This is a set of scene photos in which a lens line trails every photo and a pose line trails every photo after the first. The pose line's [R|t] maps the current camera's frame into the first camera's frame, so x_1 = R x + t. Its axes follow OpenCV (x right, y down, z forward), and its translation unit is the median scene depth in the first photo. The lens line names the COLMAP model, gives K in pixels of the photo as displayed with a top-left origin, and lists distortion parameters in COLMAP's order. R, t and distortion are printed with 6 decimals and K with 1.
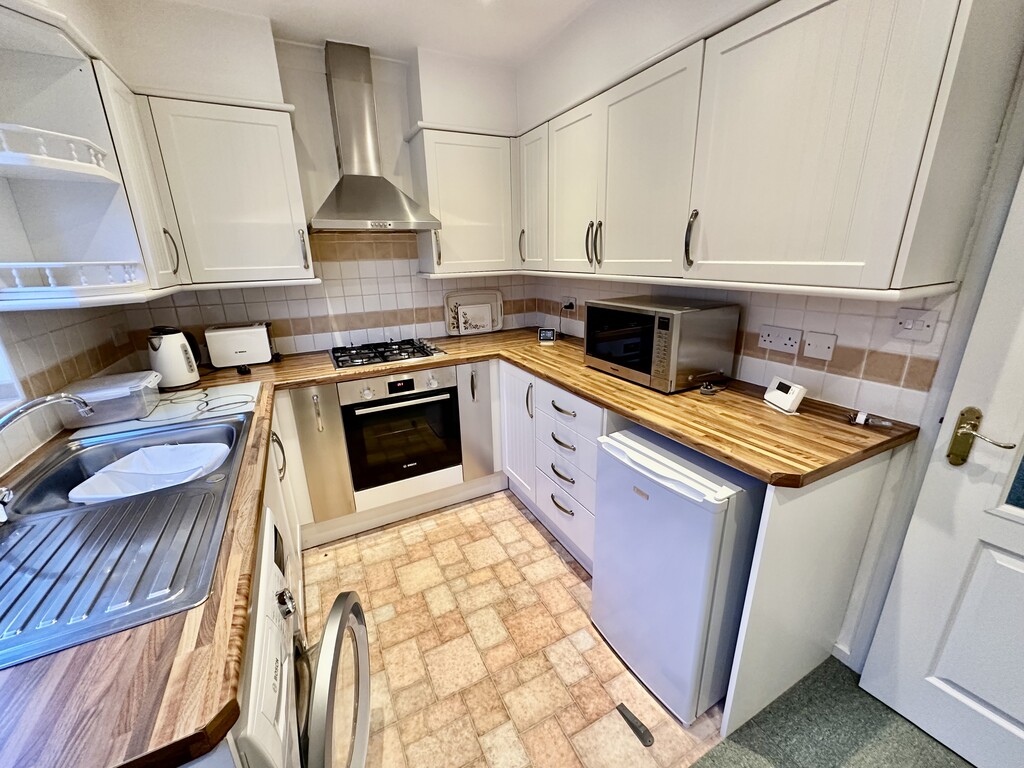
lens RADIAL K [[408.5, 0, 510.2], [0, 408.5, 380.6], [0, 0, 1]] dist [-0.003764, 0.001189]
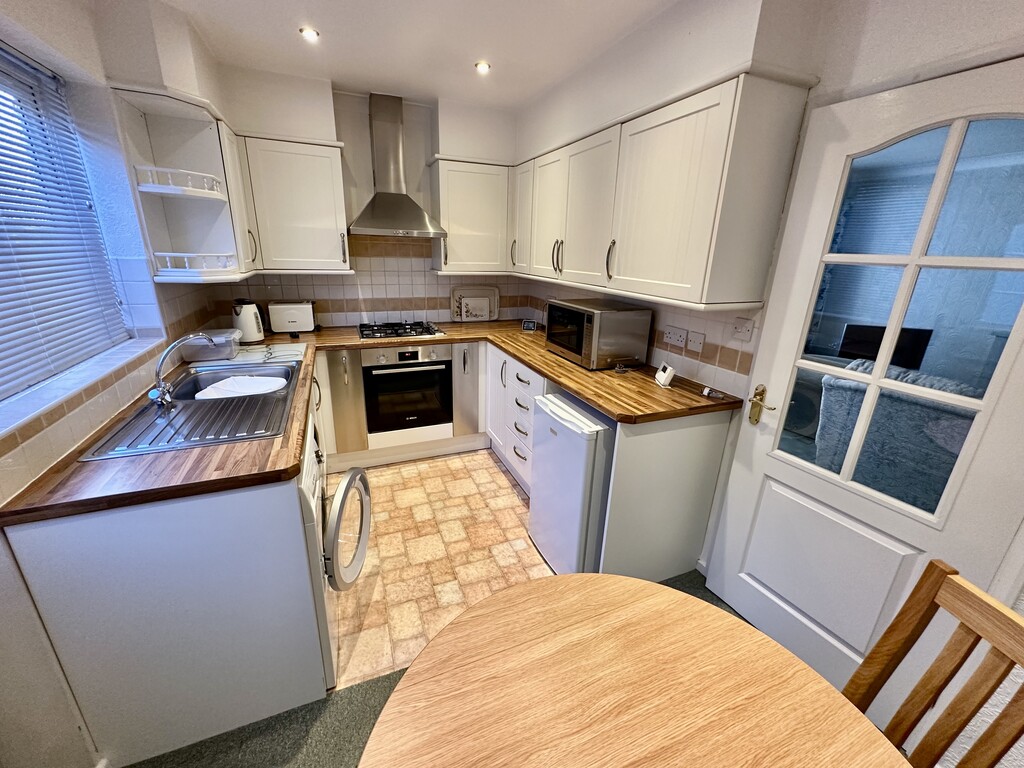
lens RADIAL K [[408.5, 0, 510.2], [0, 408.5, 380.6], [0, 0, 1]] dist [-0.003764, 0.001189]
pose [[0.995212, 0.075455, -0.062129, 0.185798], [-0.074723, 0.997106, 0.014038, 0.062879], [0.063009, -0.009328, 0.997969, -0.367551]]
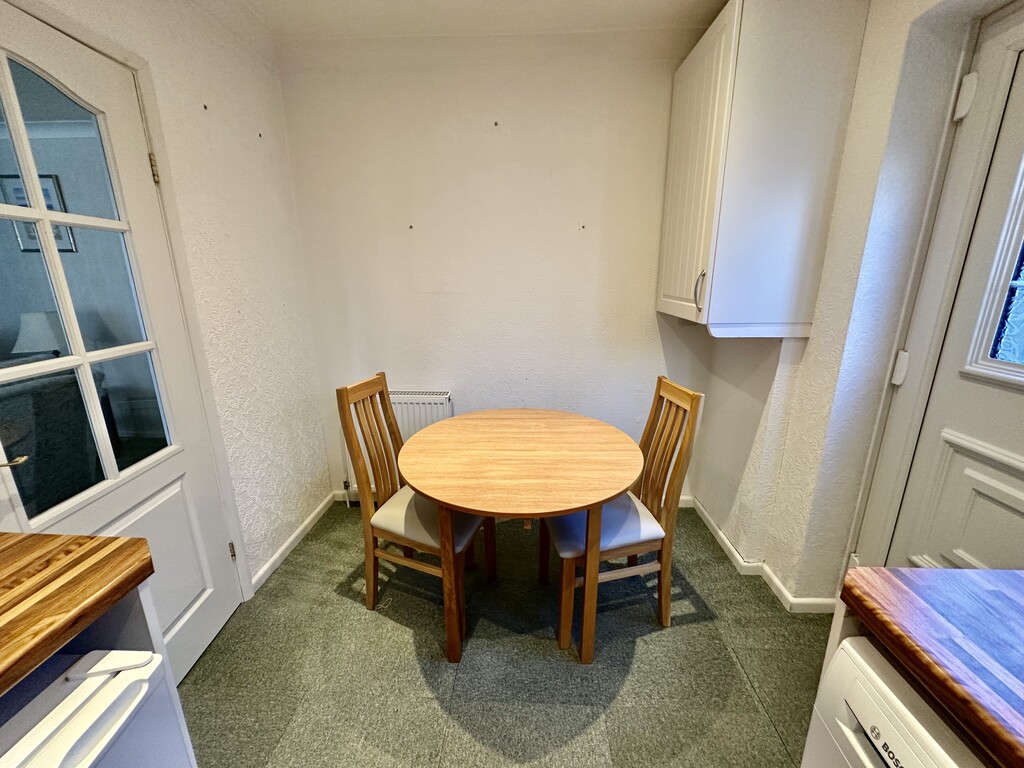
lens RADIAL K [[408.5, 0, 513.9], [0, 408.5, 379.1], [0, 0, 1]] dist [-0.003764, 0.001189]
pose [[-0.869563, -0.095454, 0.484509, -0.111330], [0.172705, 0.860397, 0.479468, -0.147272], [-0.462637, 0.500605, -0.731684, 0.629440]]
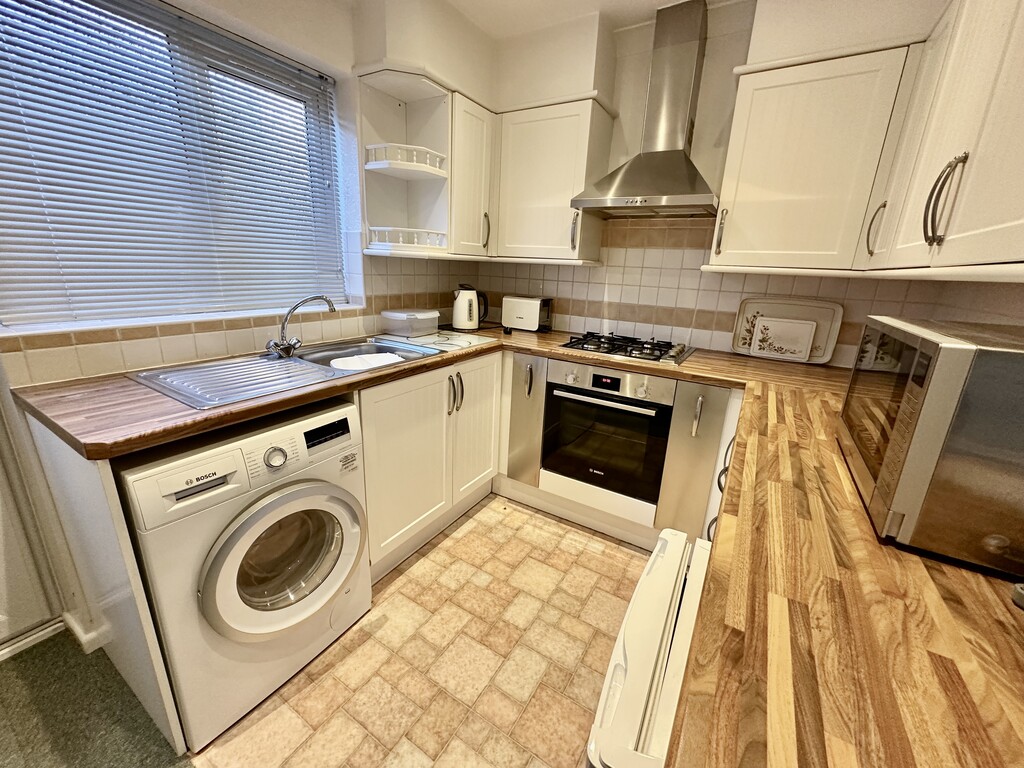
lens RADIAL K [[408.5, 0, 510.6], [0, 408.5, 381.1], [0, 0, 1]] dist [-0.003764, 0.001189]
pose [[0.517351, 0.278591, -0.809157, 0.437698], [-0.306330, 0.943162, 0.128871, -0.050660], [0.799068, 0.181197, 0.573287, 0.405552]]
